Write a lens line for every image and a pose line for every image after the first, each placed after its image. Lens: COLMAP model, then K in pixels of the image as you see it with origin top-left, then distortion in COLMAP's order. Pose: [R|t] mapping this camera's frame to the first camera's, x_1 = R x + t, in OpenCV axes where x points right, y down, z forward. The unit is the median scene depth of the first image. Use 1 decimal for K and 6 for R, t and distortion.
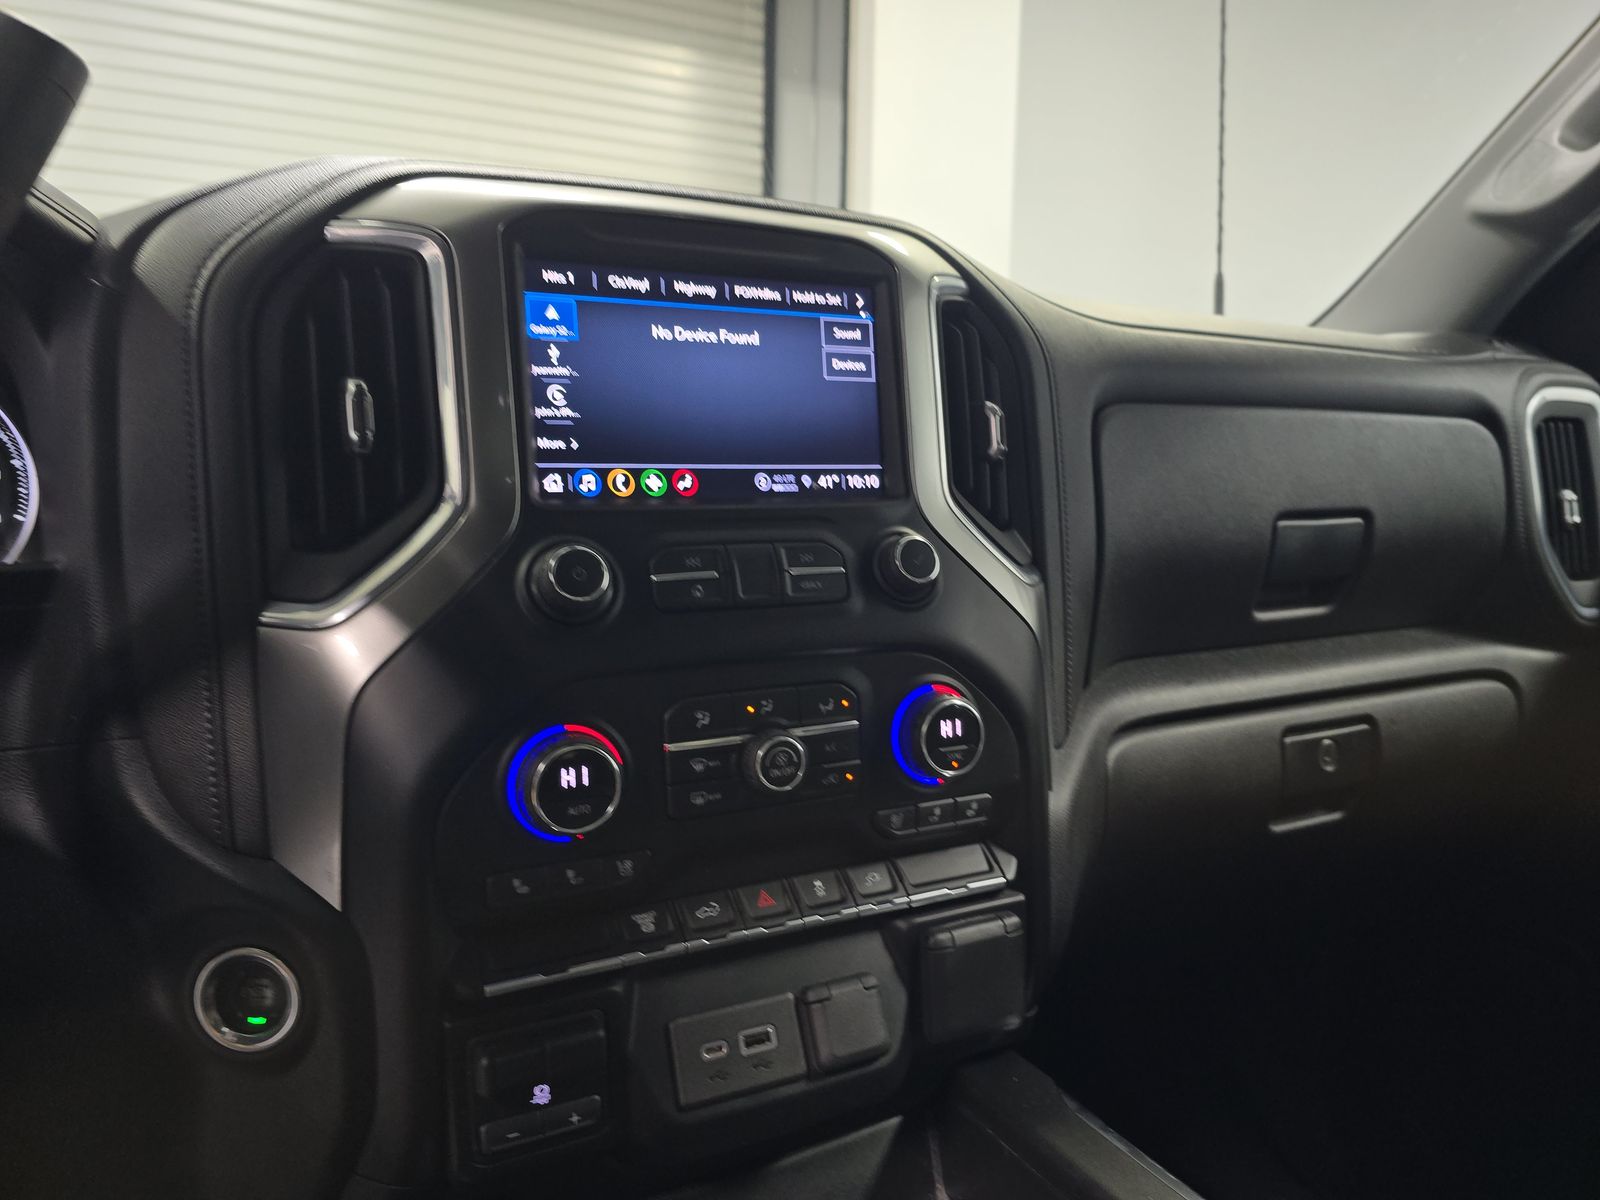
lens RADIAL K [[1064.7, 0, 784.0], [0, 1064.7, 597.5], [0, 0, 1]] dist [0.052778, -0.028035]
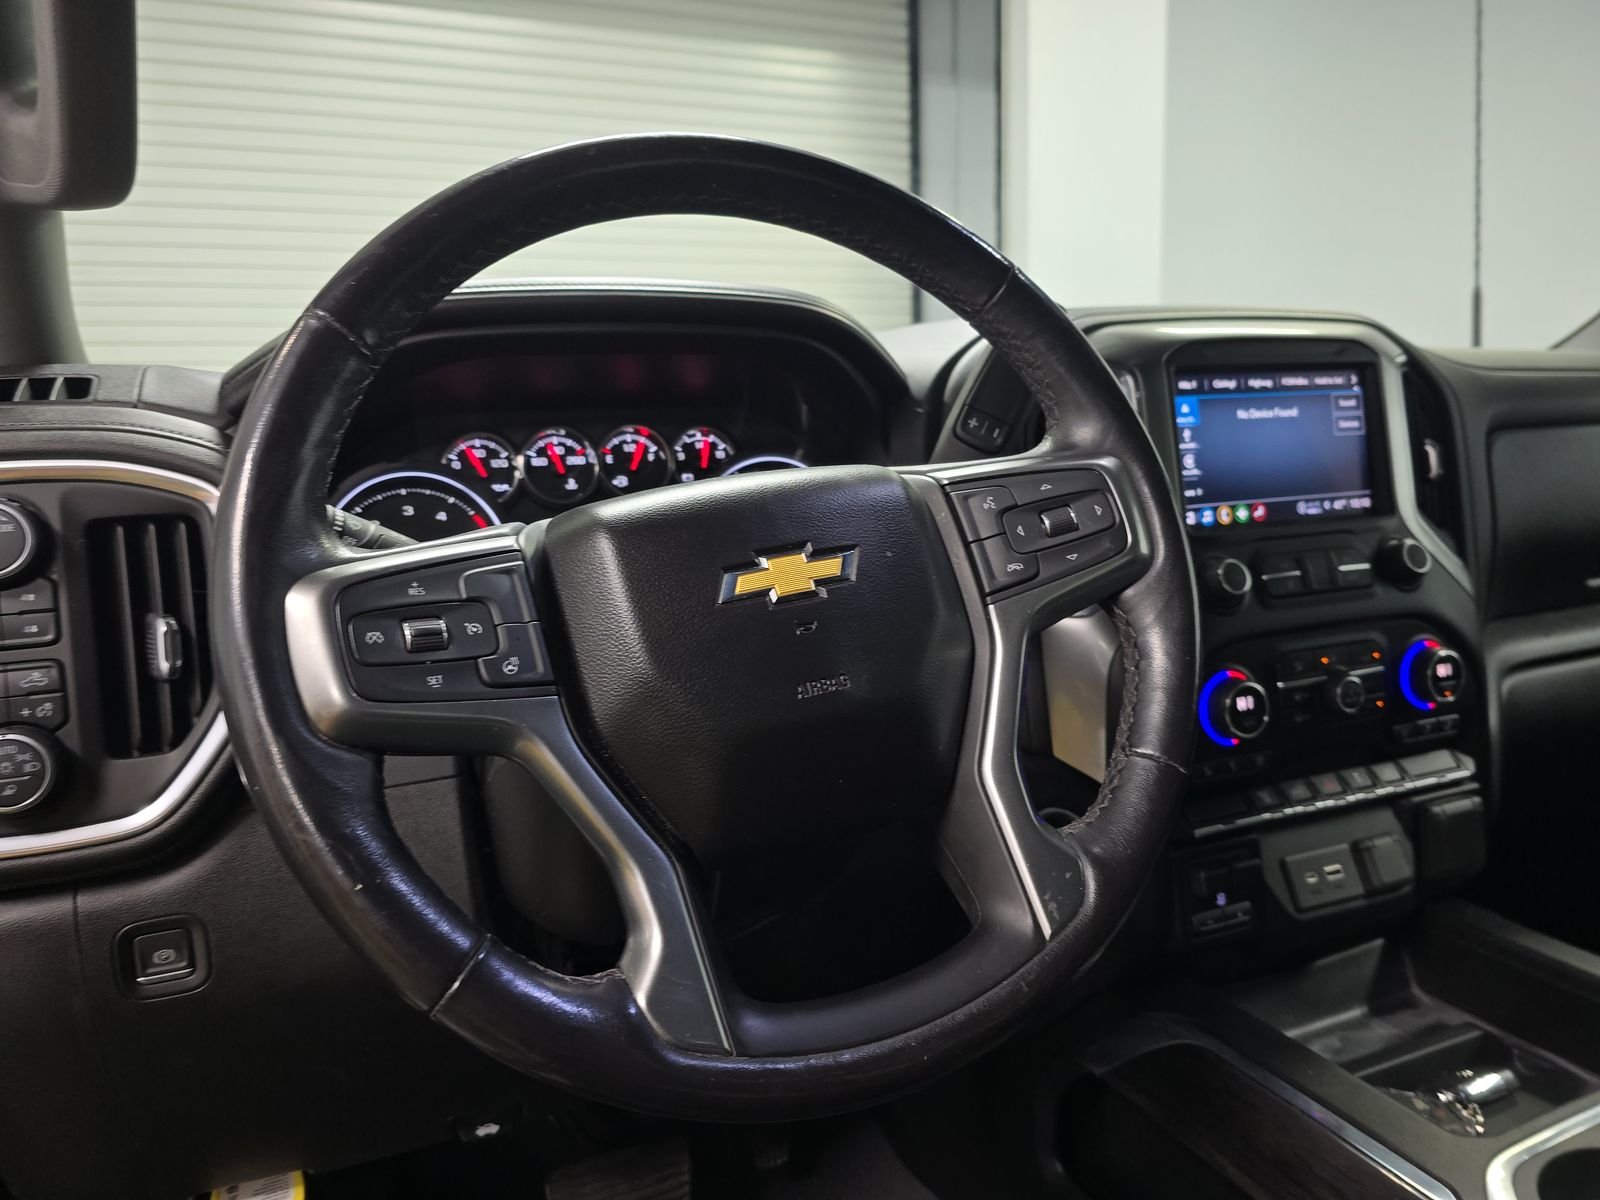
lens RADIAL K [[1064.7, 0, 811.1], [0, 1064.7, 596.1], [0, 0, 1]] dist [0.052778, -0.028035]
pose [[0.997304, -0.035332, -0.064312, -0.608559], [0.036789, 0.999089, 0.021620, -0.043184], [0.063489, -0.023928, 0.997696, -0.542318]]
